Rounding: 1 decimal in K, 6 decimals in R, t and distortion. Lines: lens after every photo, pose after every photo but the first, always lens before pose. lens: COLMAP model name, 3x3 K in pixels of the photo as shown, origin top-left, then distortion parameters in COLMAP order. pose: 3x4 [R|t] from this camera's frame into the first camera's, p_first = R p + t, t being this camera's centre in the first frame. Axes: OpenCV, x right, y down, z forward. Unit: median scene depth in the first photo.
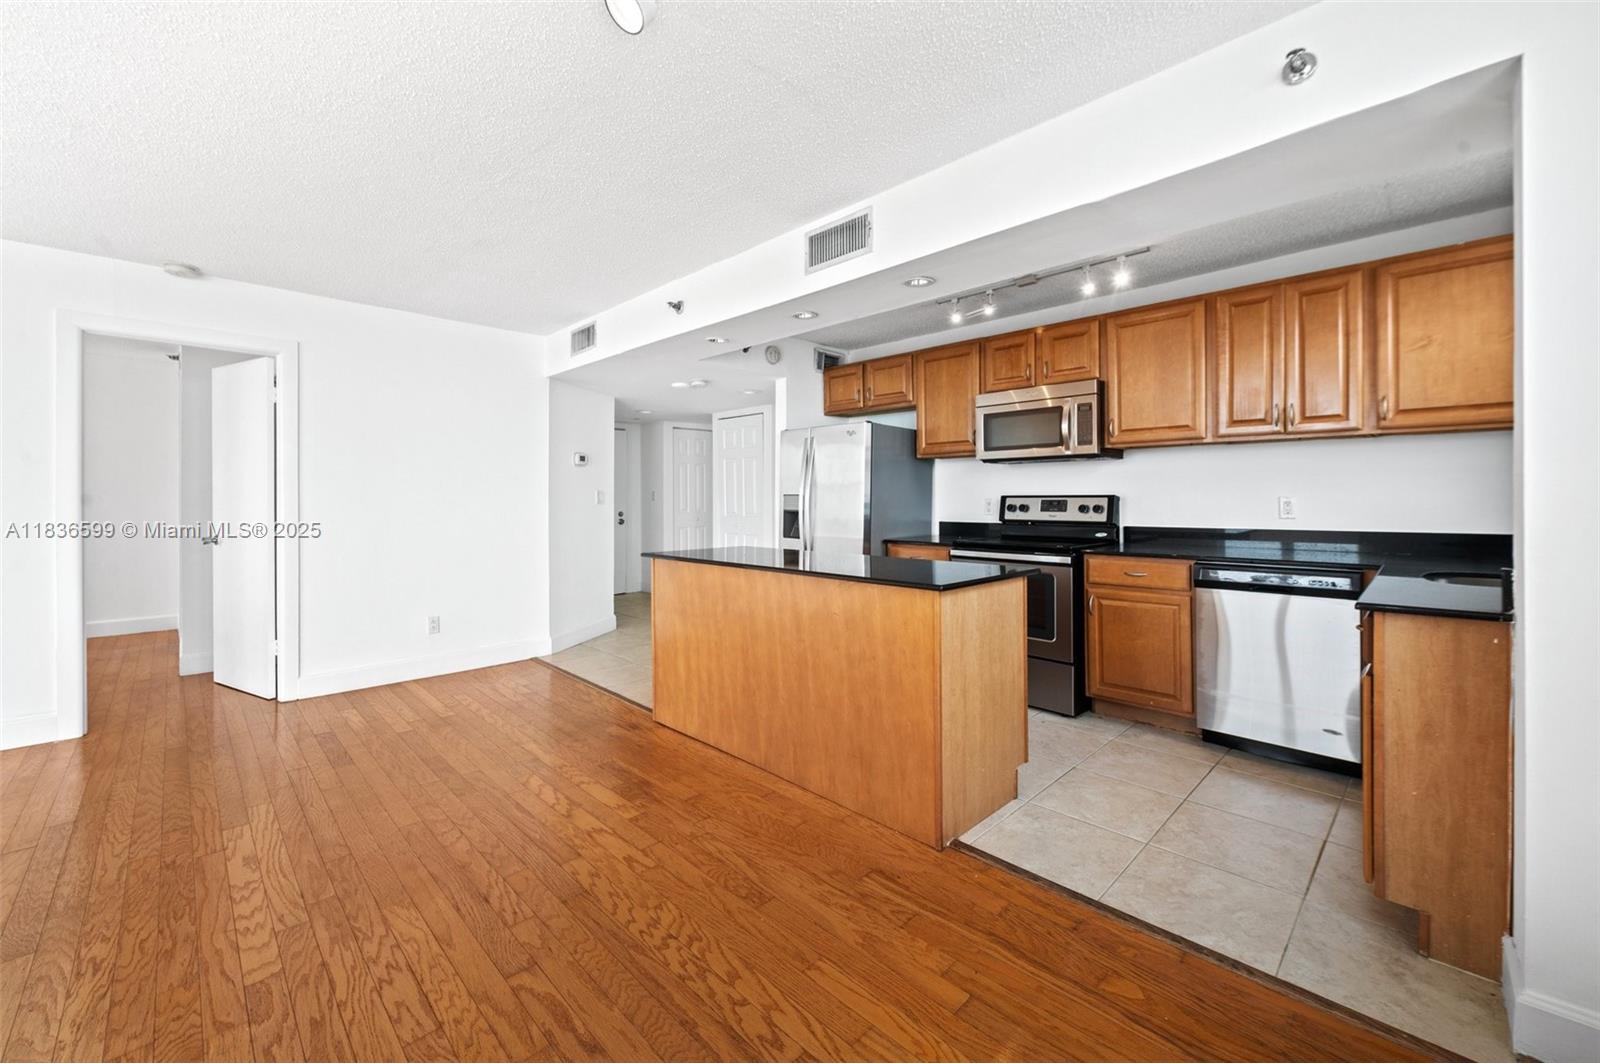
lens RADIAL K [[639.2, 0, 804.3], [0, 639.2, 504.4], [0, 0, 1]] dist [-0.002164, -0.000032]
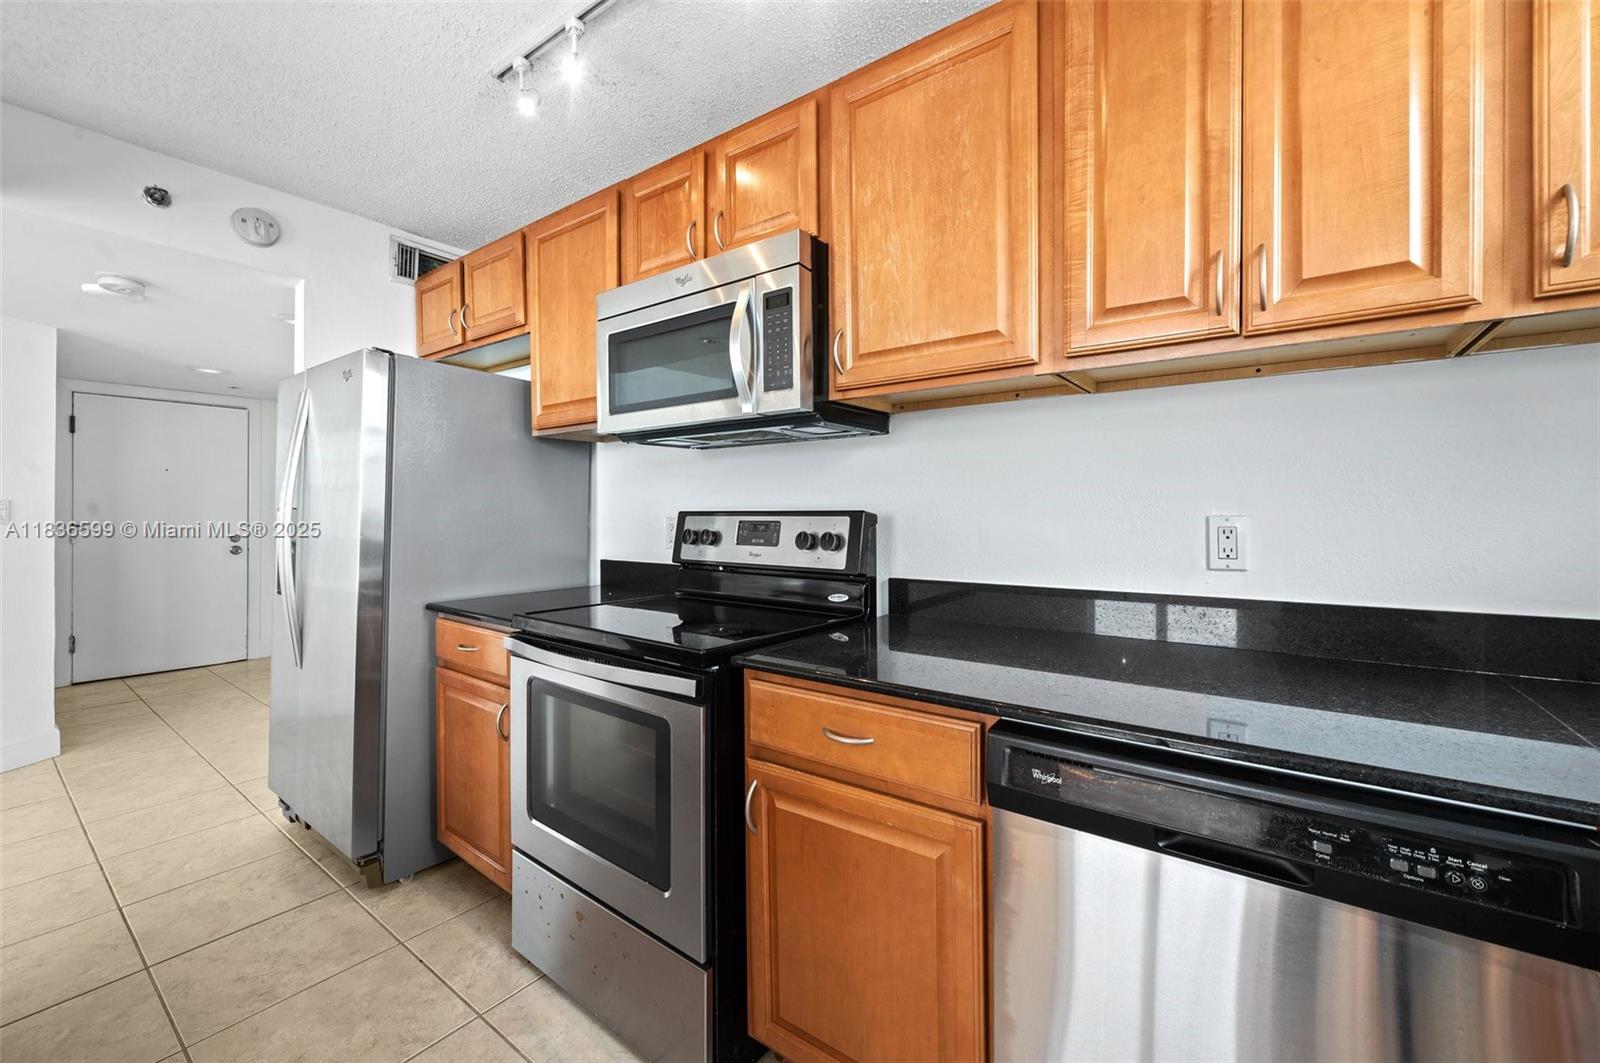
lens RADIAL K [[639.2, 0, 801.1], [0, 639.2, 521.3], [0, 0, 1]] dist [-0.002164, -0.000032]
pose [[0.987998, 0.004347, 0.154403, 0.337500], [-0.004025, 0.999989, -0.002398, -0.005695], [-0.154412, 0.001747, 0.988005, 0.506700]]
